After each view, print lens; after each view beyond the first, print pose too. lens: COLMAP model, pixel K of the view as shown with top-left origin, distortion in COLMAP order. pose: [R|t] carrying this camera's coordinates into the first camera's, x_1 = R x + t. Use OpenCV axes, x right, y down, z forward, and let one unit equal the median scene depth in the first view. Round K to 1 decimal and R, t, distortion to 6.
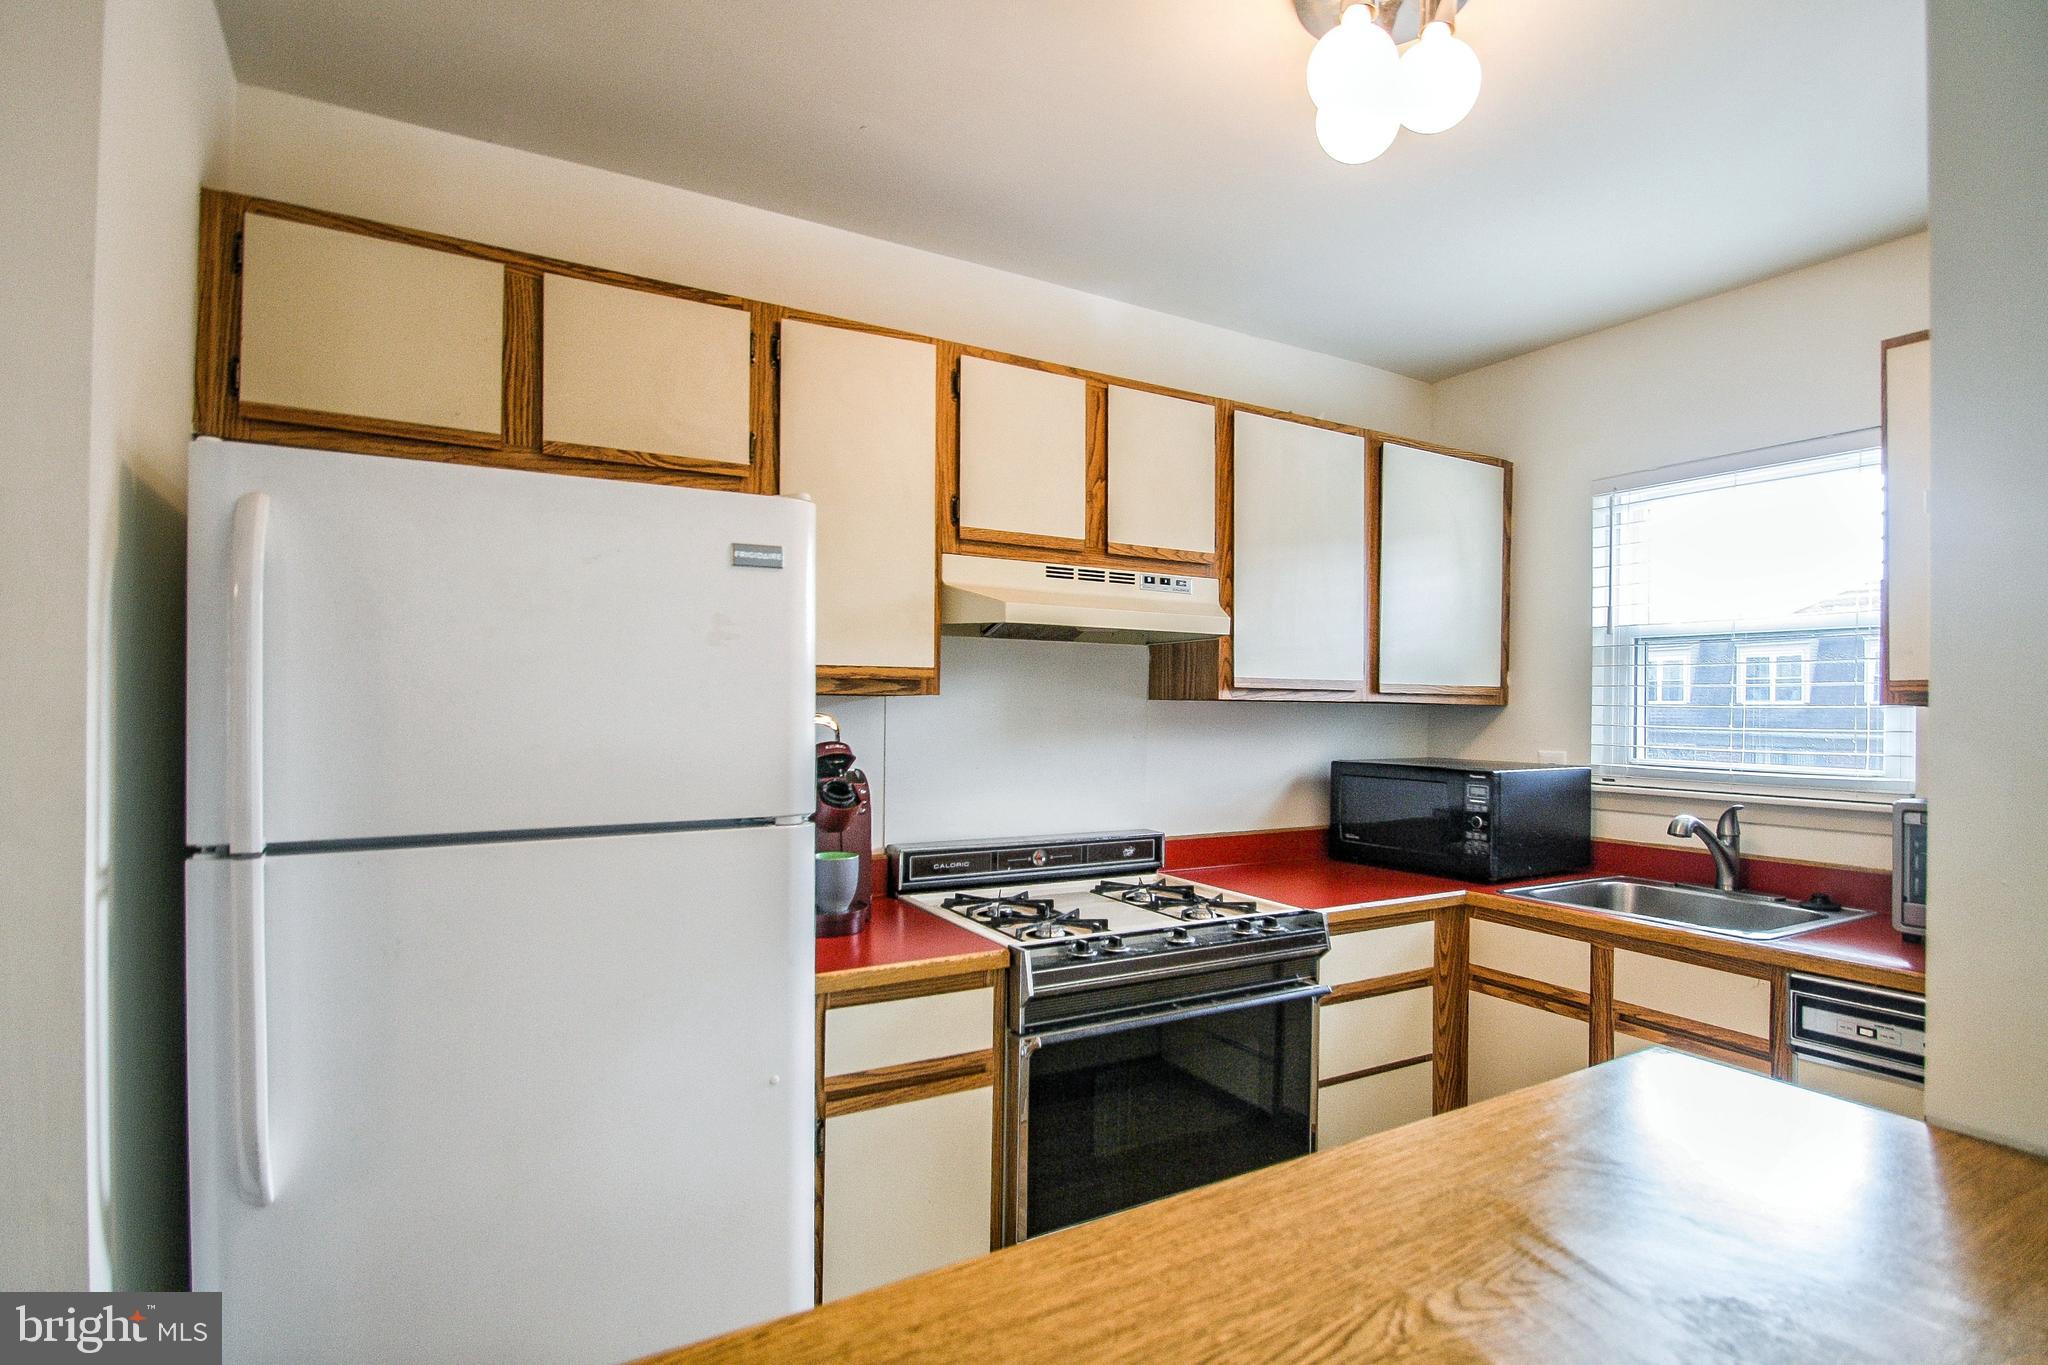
lens RADIAL K [[1029.8, 0, 1044.2], [0, 1029.8, 701.0], [0, 0, 1]] dist [0.001795, -0.007964]
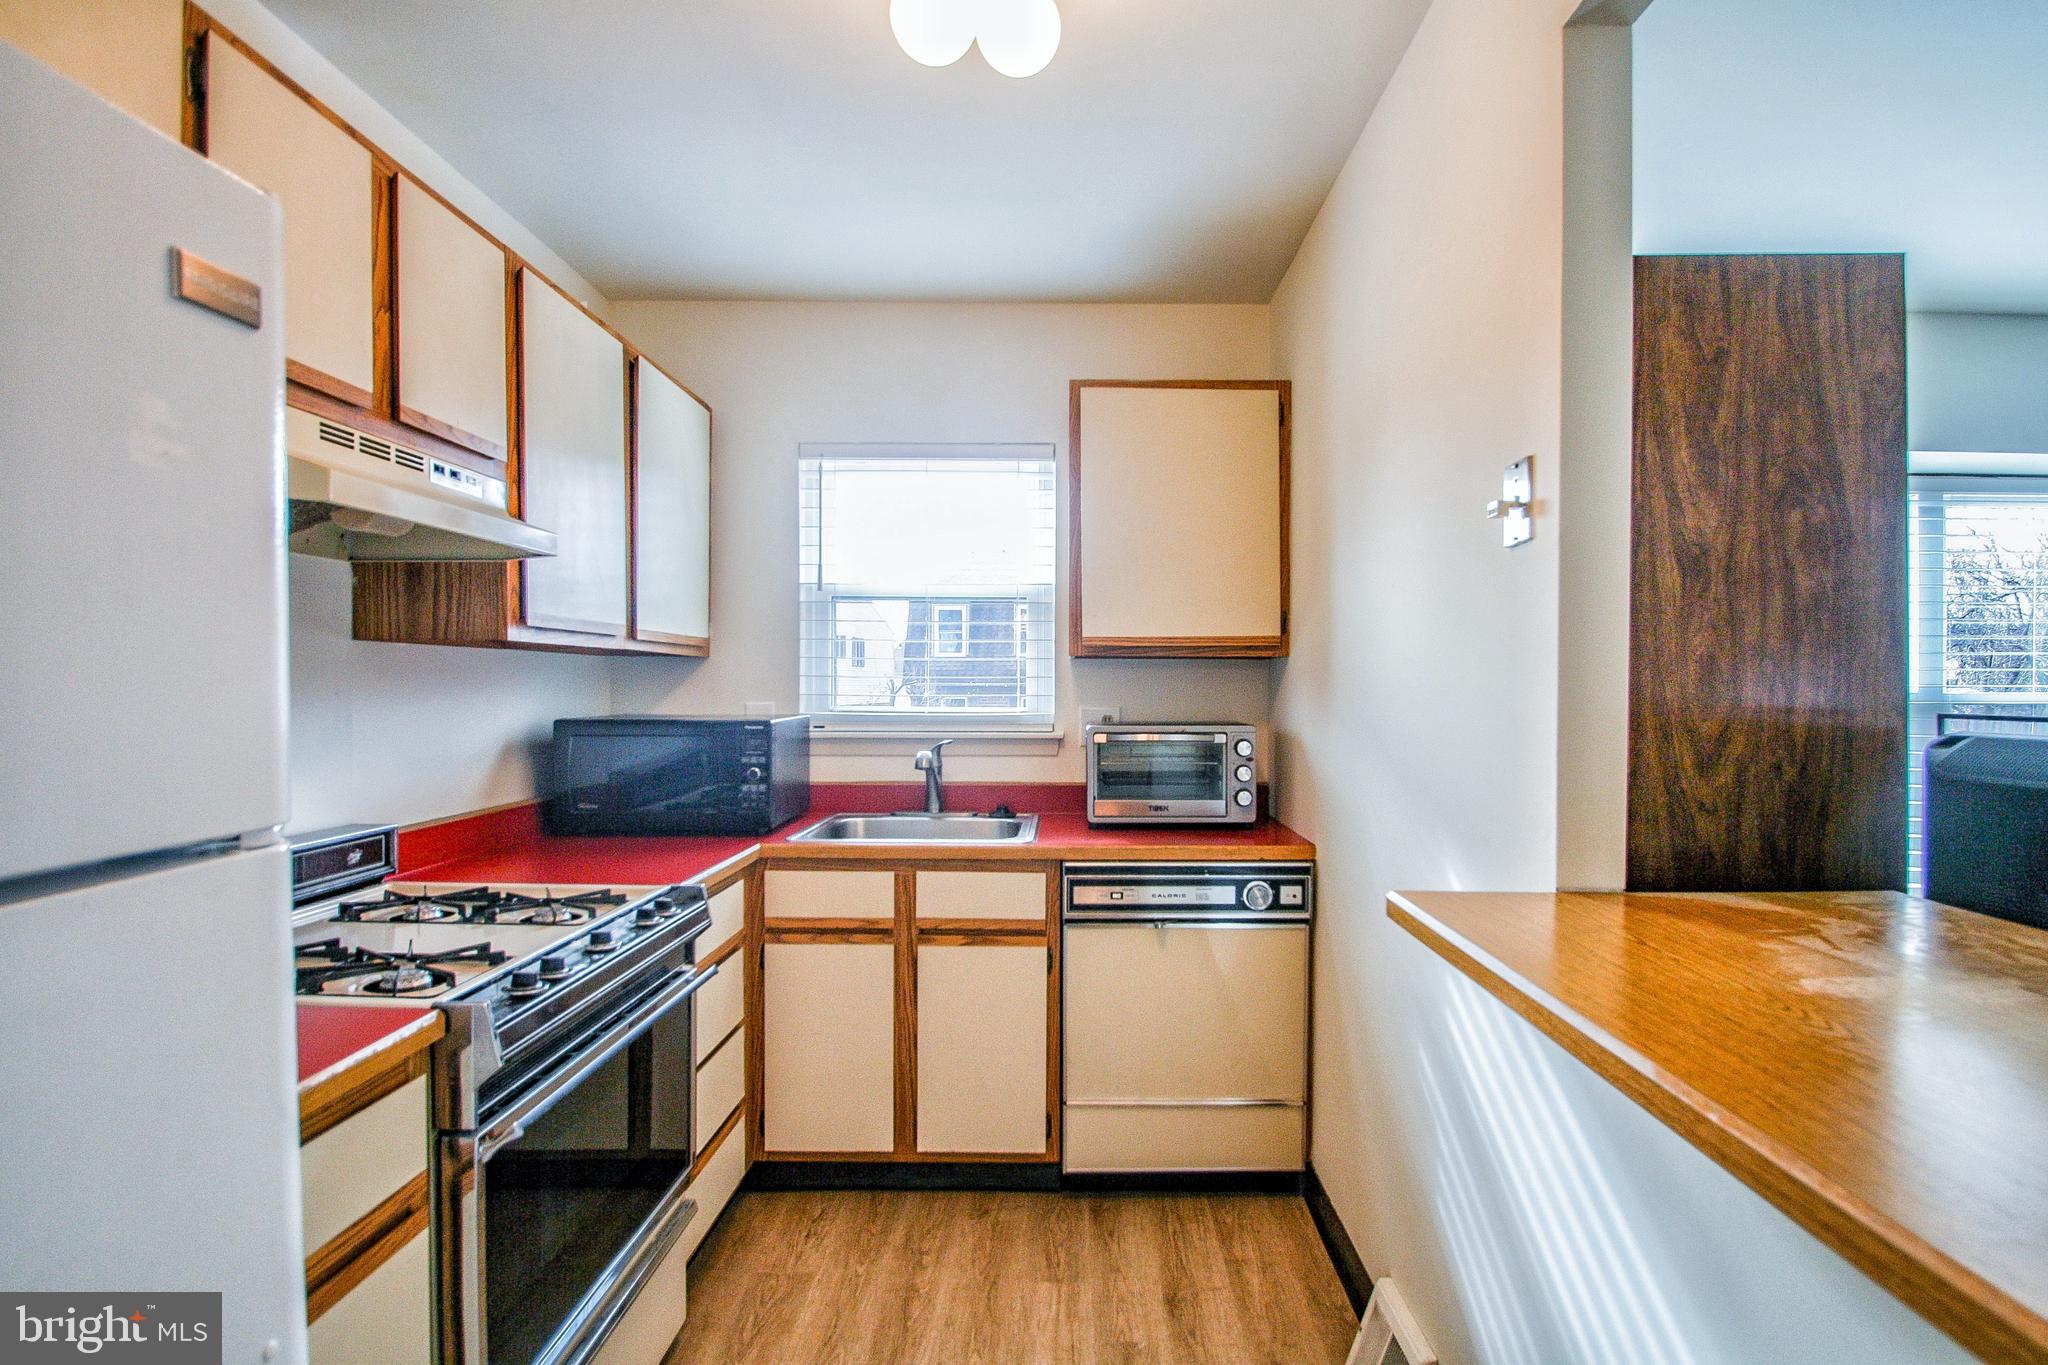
lens RADIAL K [[1058.3, 0, 1051.7], [0, 1058.3, 699.8], [0, 0, 1]] dist [-0.002696, -0.010473]
pose [[0.519798, -0.019764, 0.854061, -0.304766], [-0.005644, 0.999631, 0.026568, 0.020477], [-0.854271, -0.018630, 0.519495, 0.253611]]
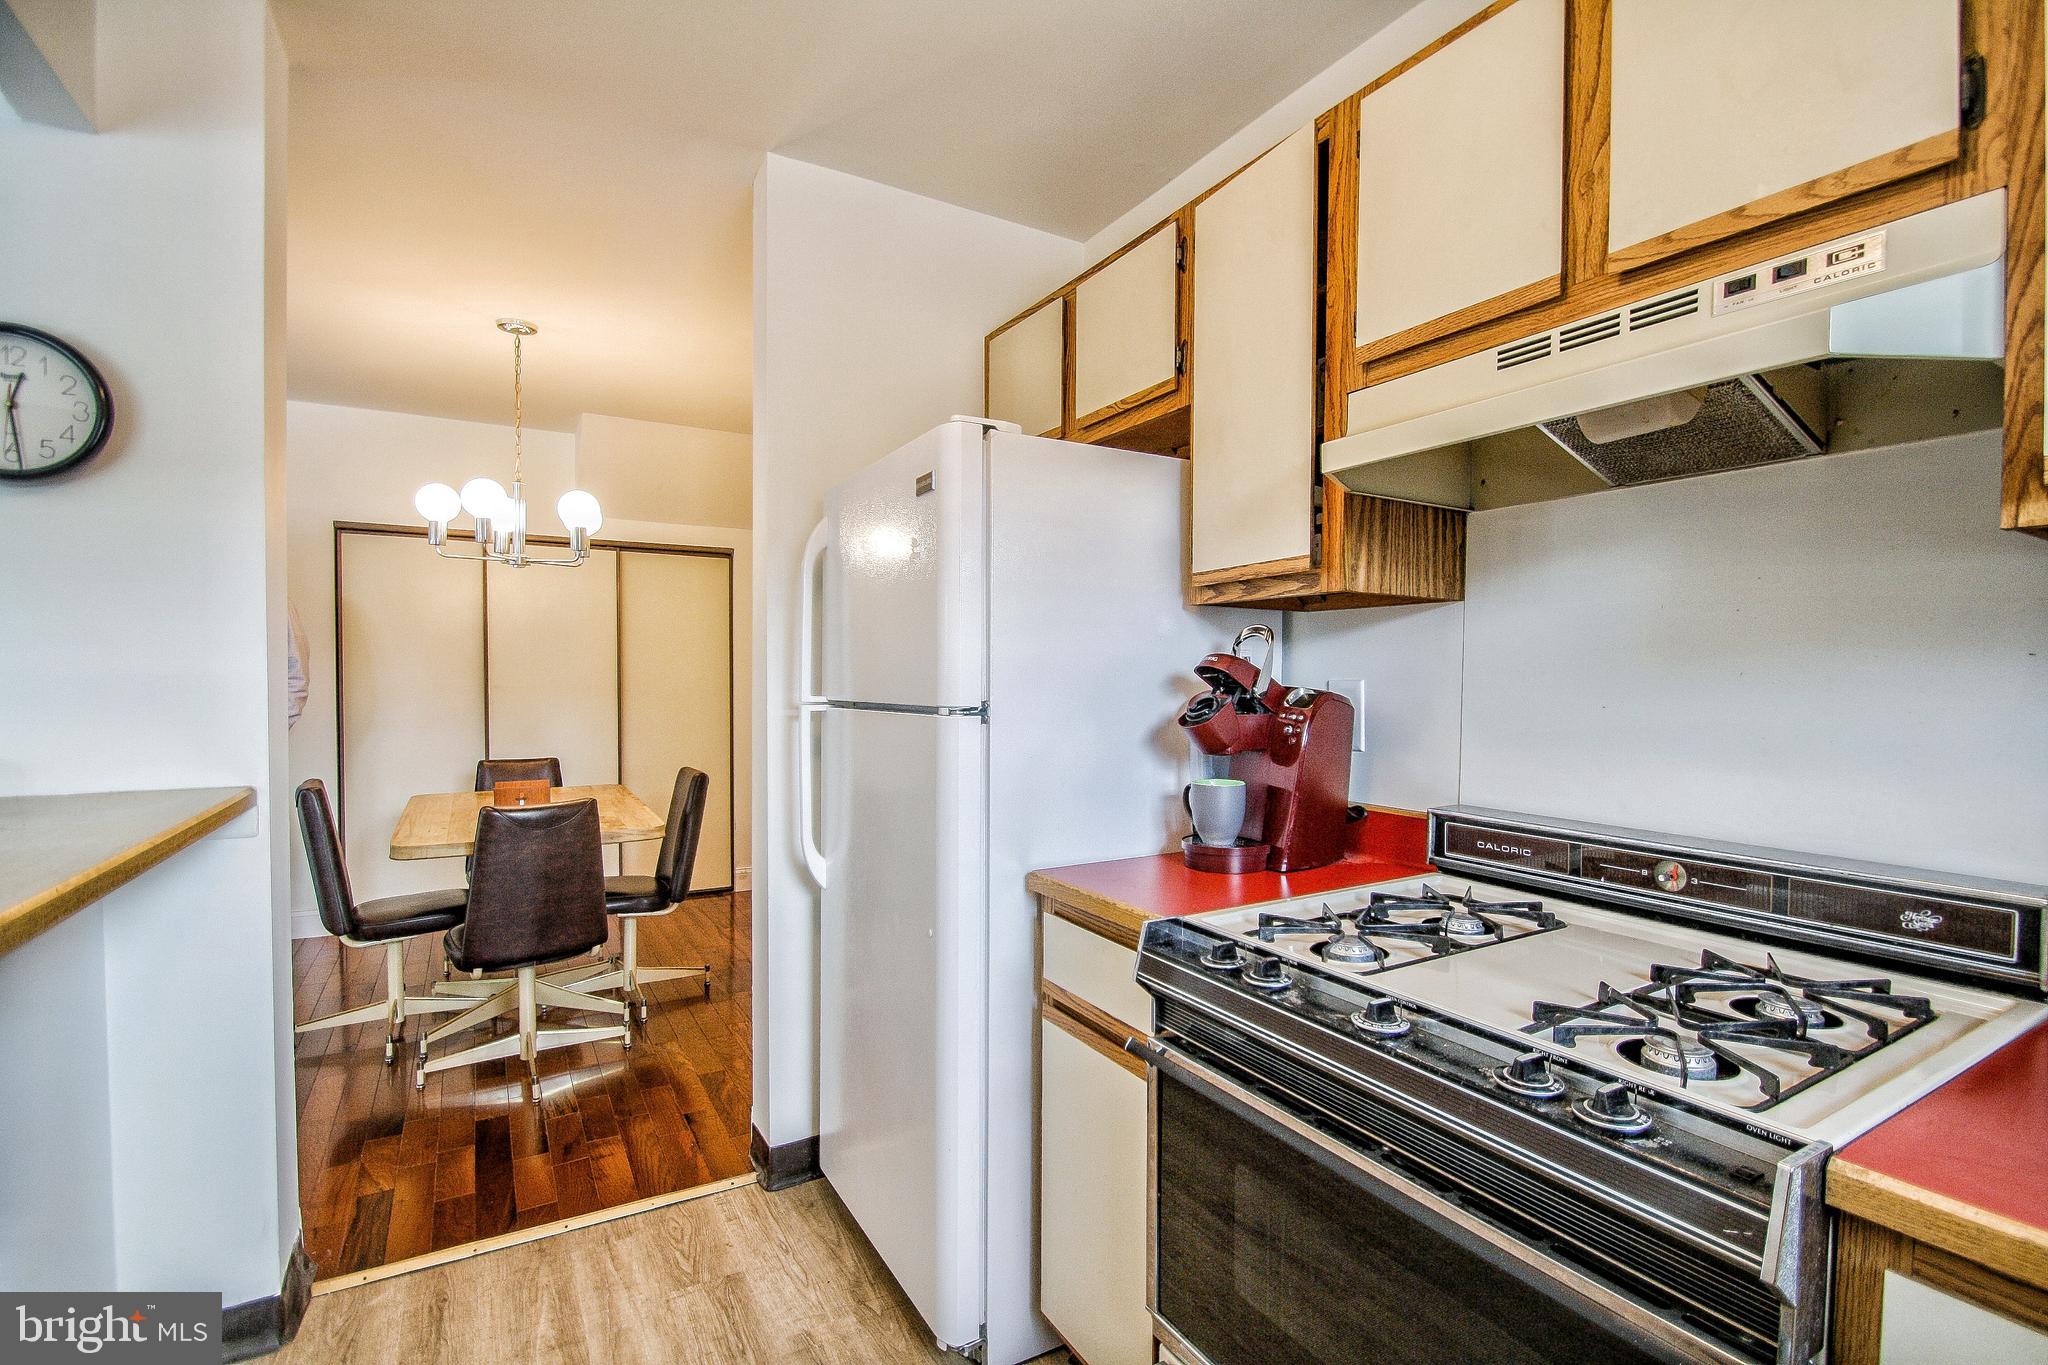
lens RADIAL K [[954.6, 0, 1063.0], [0, 954.6, 705.5], [0, 0, 1]] dist [0.001803, -0.012129]
pose [[0.014956, 0.028085, -0.999494, 0.508003], [0.007312, 0.999576, 0.028196, 0.048088], [0.999861, -0.007730, 0.014744, 0.702321]]
